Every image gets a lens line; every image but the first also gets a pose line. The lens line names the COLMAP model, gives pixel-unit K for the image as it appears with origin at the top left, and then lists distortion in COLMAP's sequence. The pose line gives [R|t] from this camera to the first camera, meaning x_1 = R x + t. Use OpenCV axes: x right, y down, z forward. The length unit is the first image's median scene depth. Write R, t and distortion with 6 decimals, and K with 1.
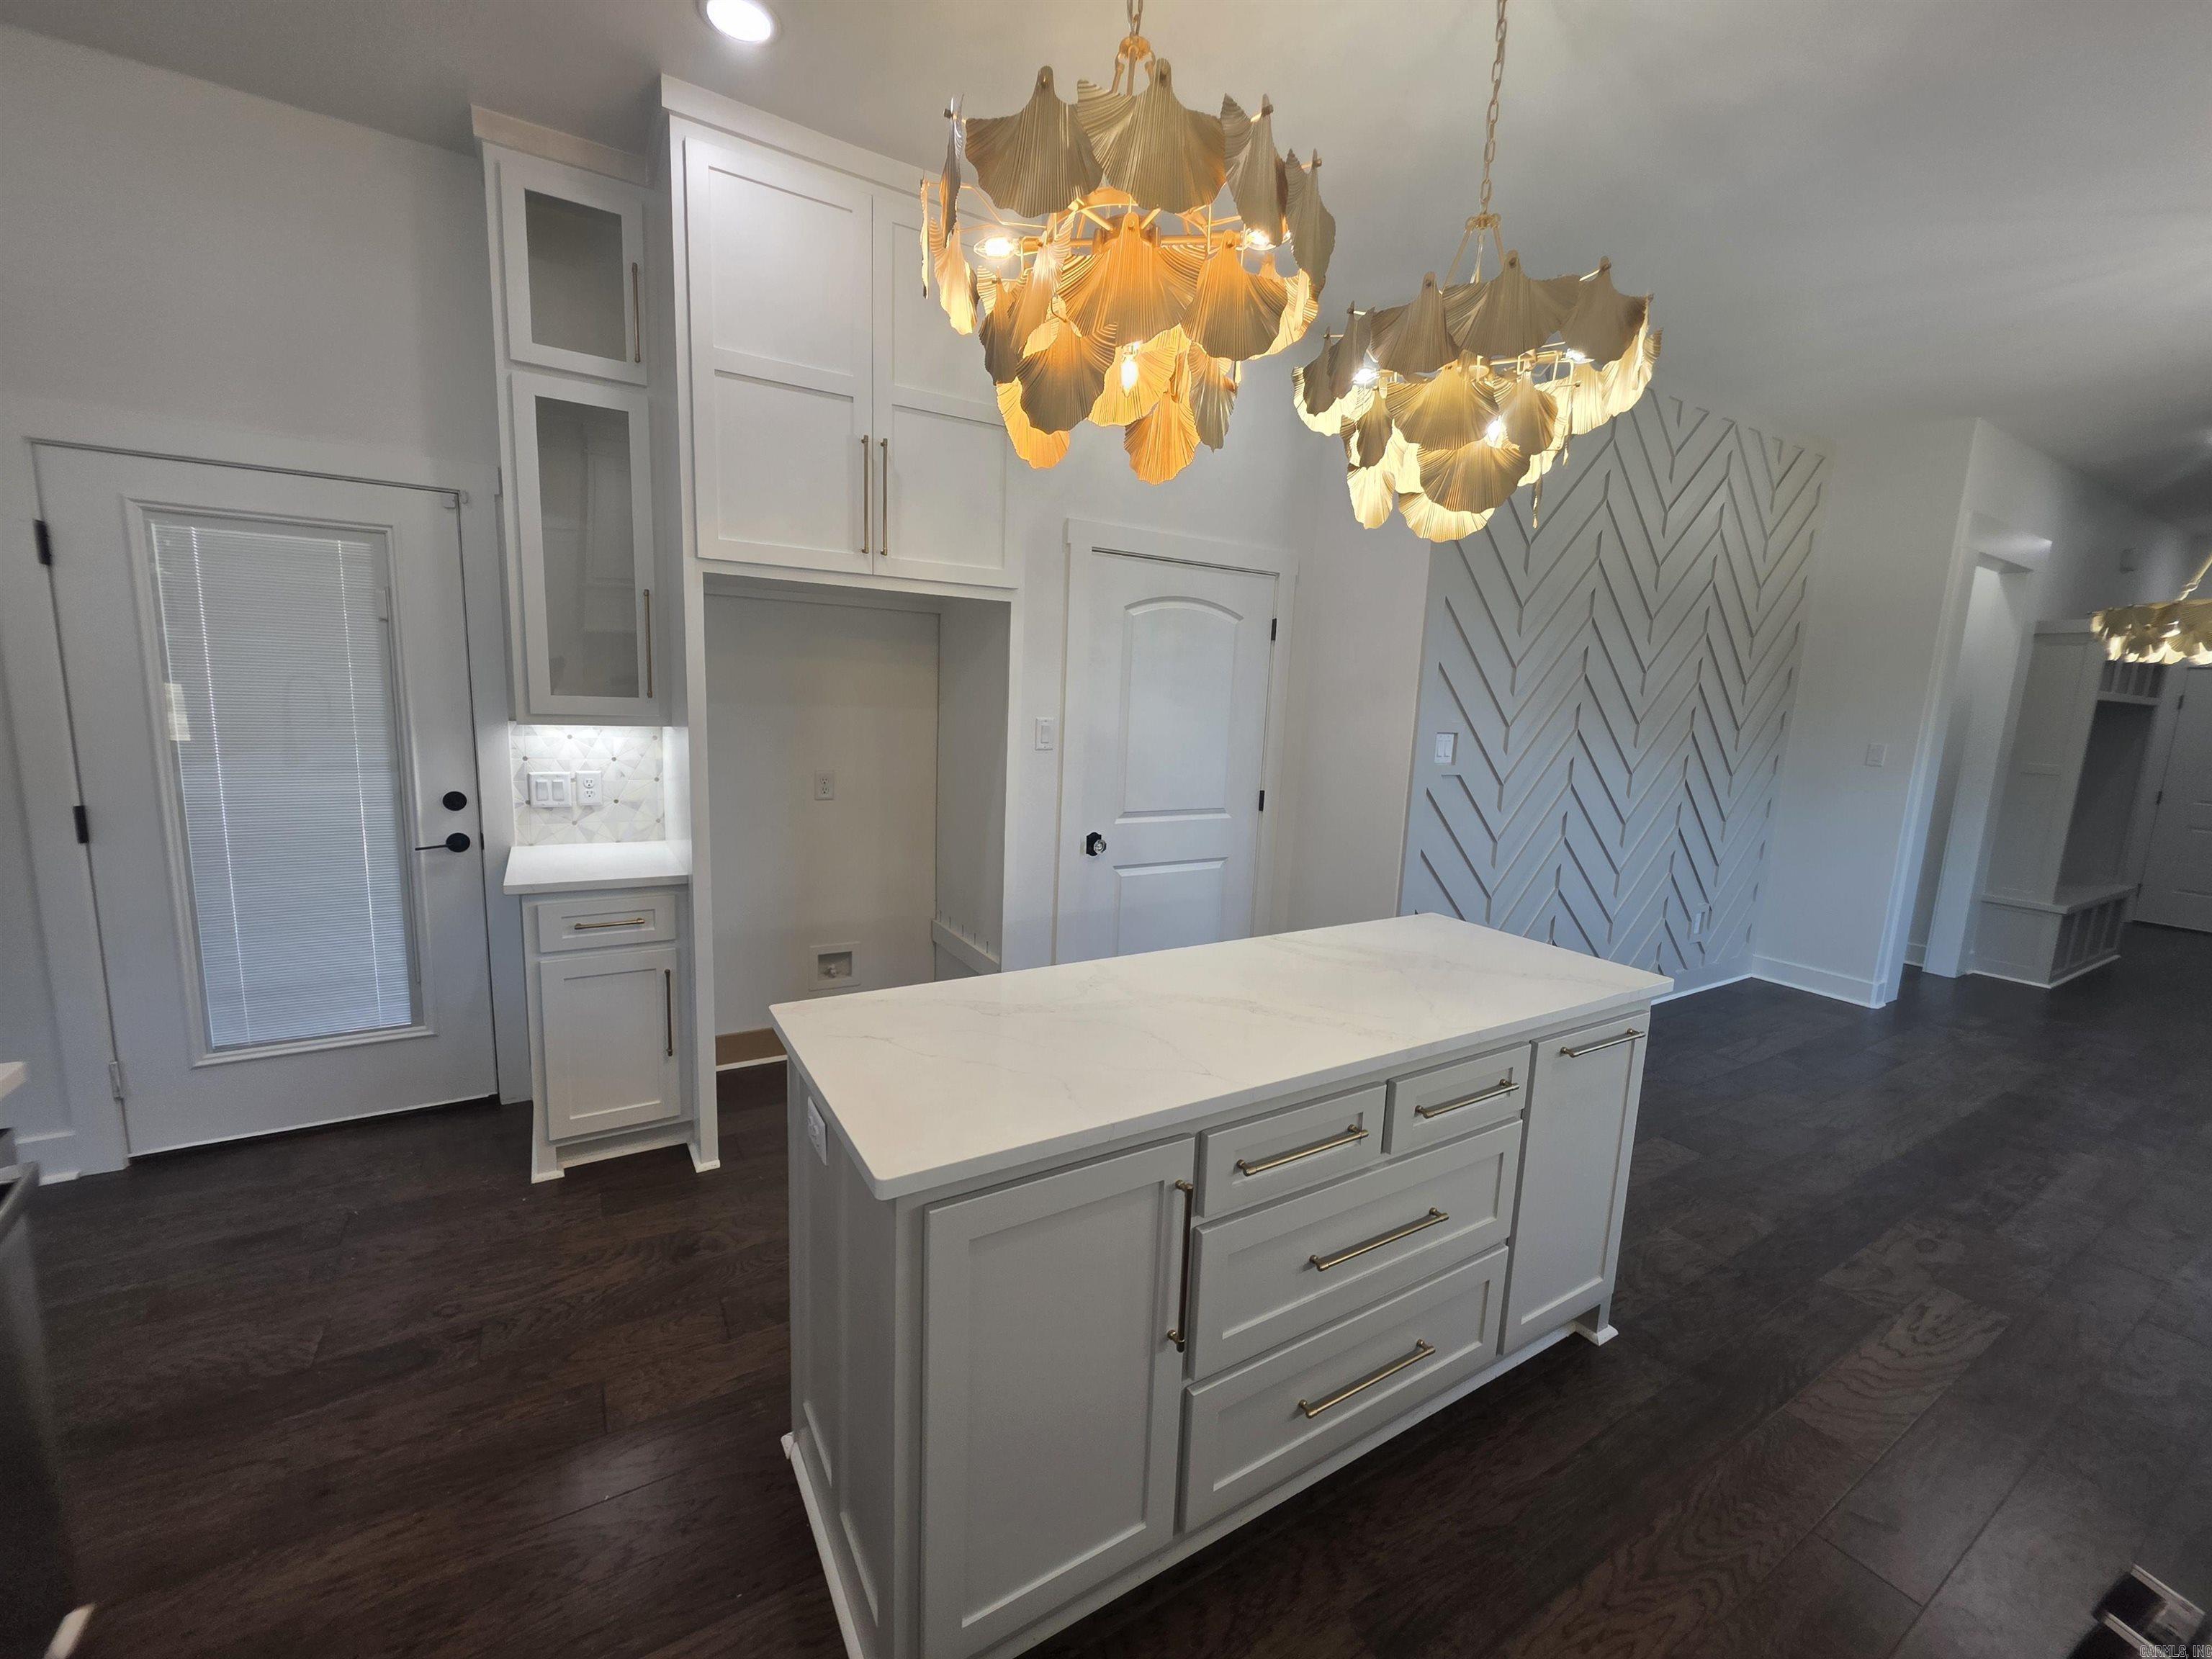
lens RADIAL K [[886.9, 0, 1113.3], [0, 886.9, 821.2], [0, 0, 1]] dist [0.004059, 0.000137]
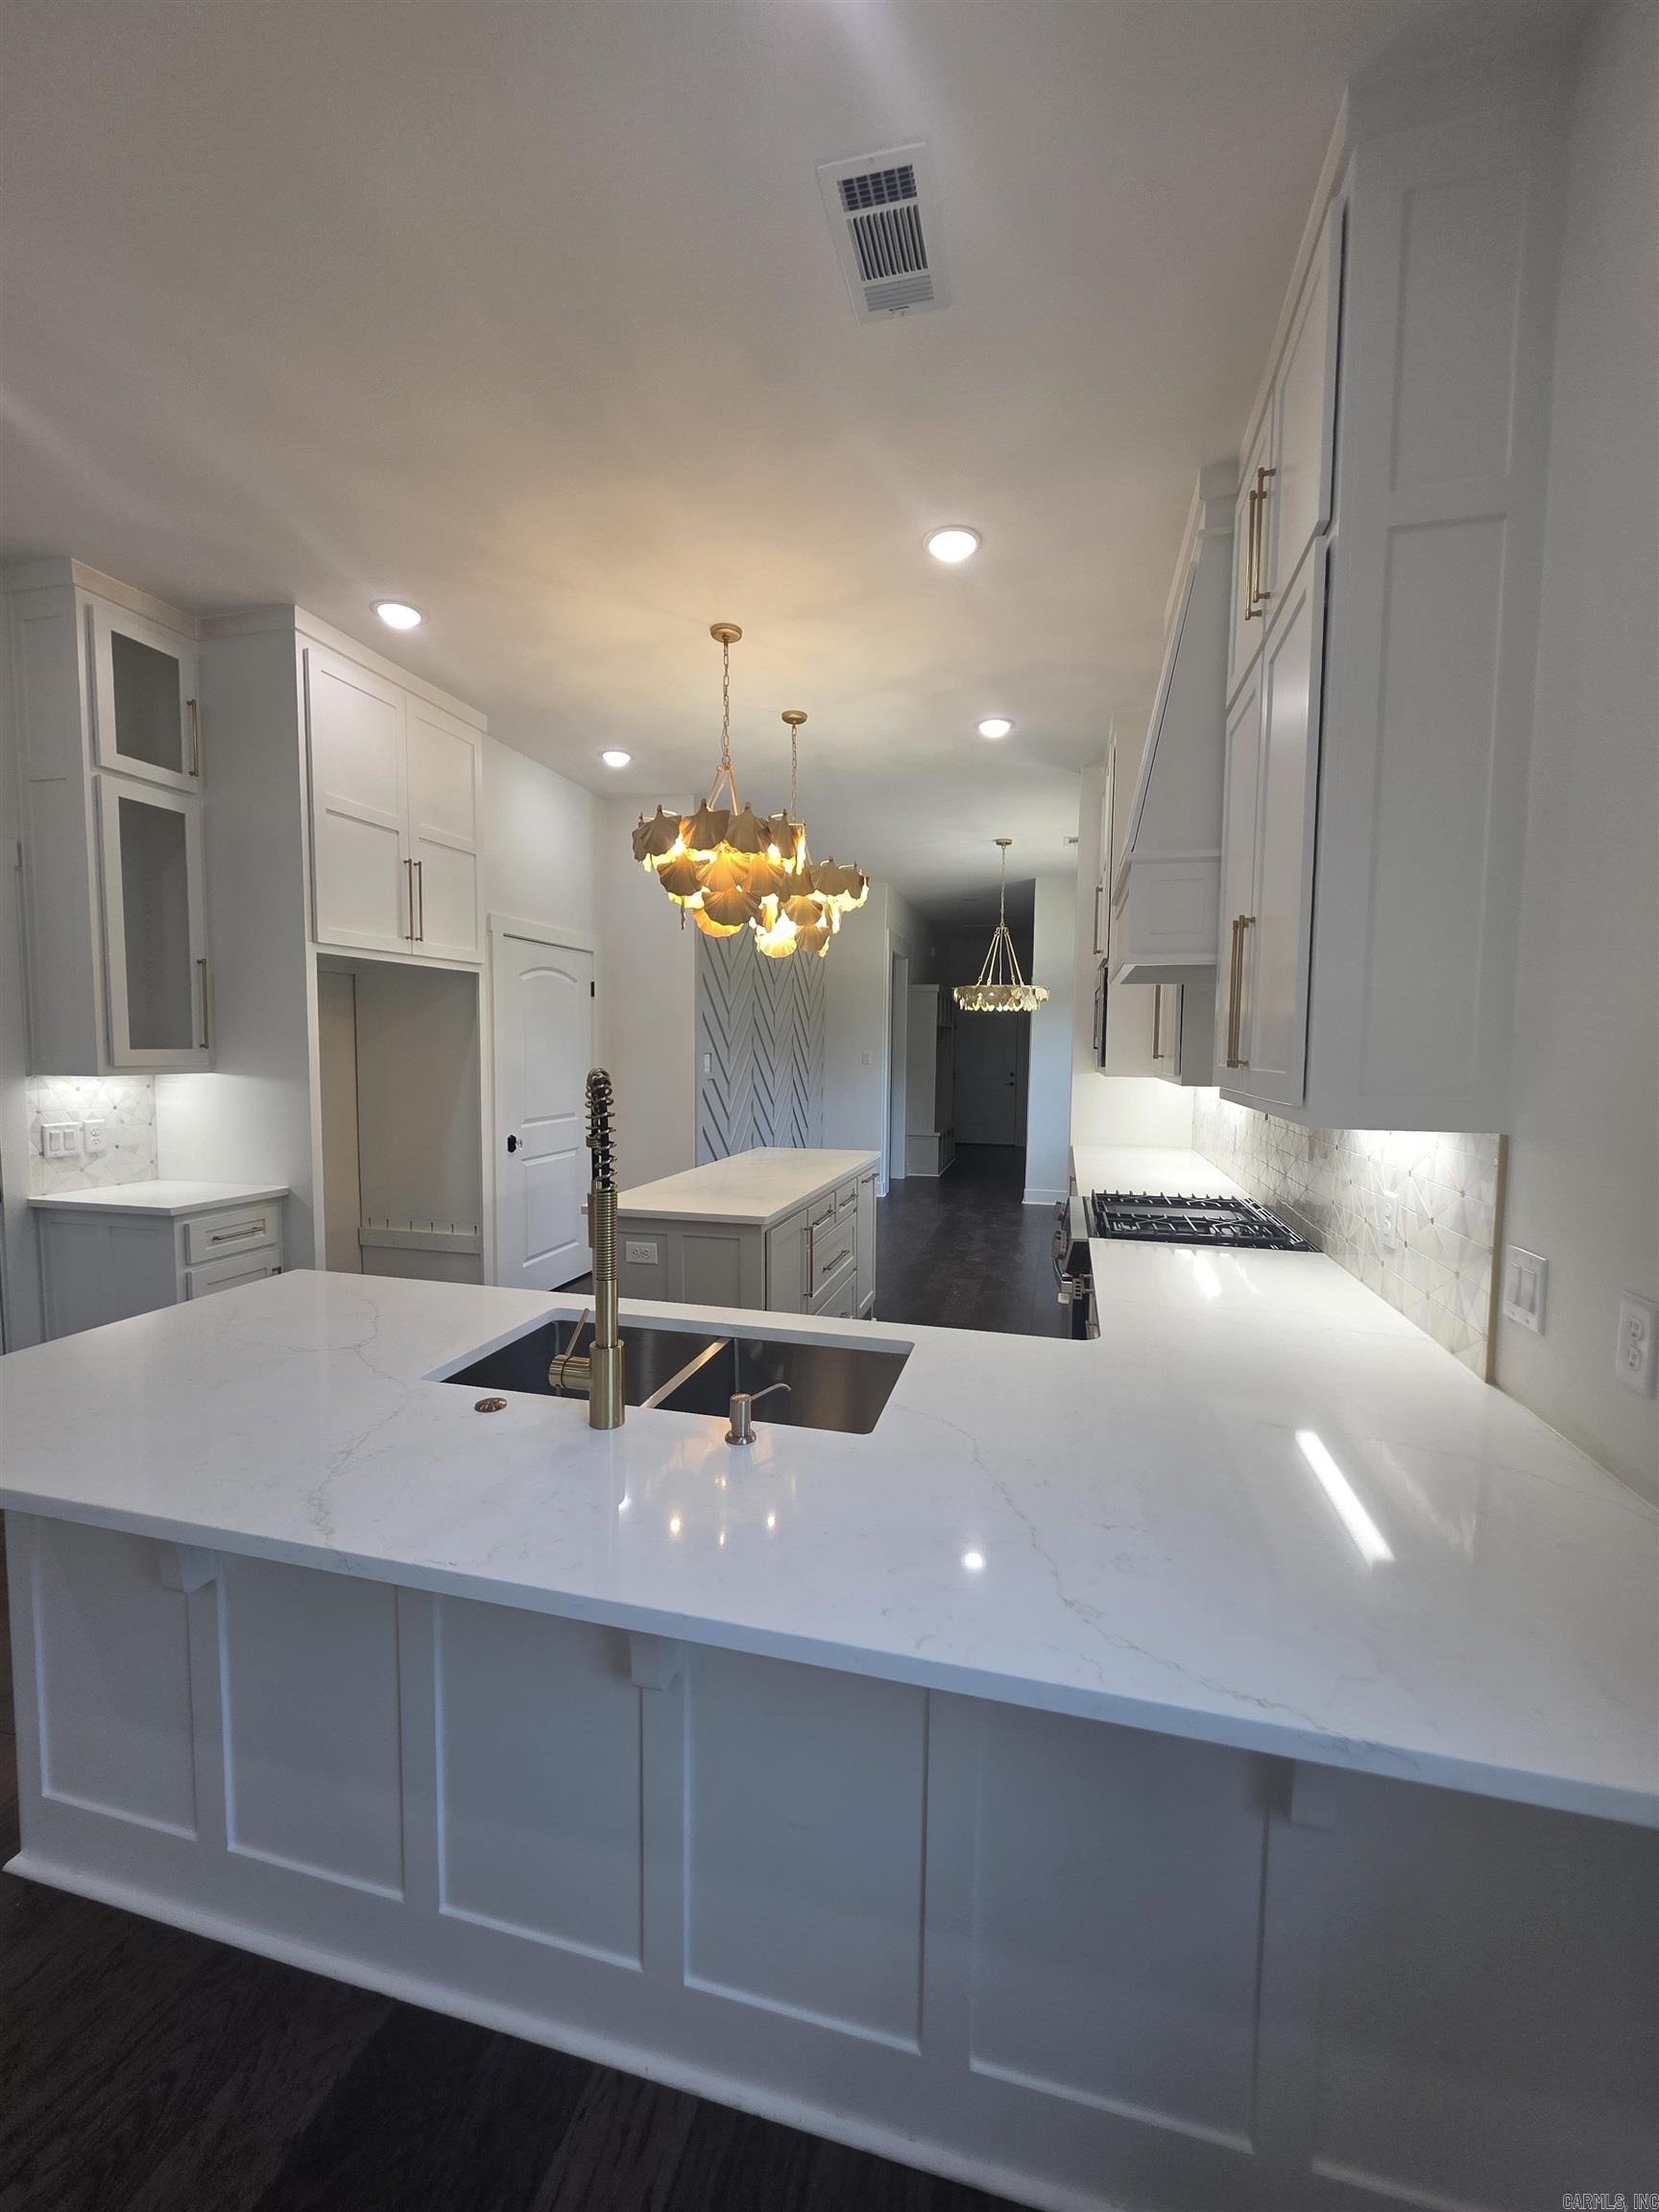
lens RADIAL K [[886.9, 0, 828.5], [0, 886.9, 1106.5], [0, 0, 1]] dist [0.004059, 0.000137]
pose [[0.722298, -0.083119, 0.686569, -0.747299], [0.120321, 0.992714, -0.006400, 0.044263], [-0.681035, 0.087231, 0.727036, -0.421262]]
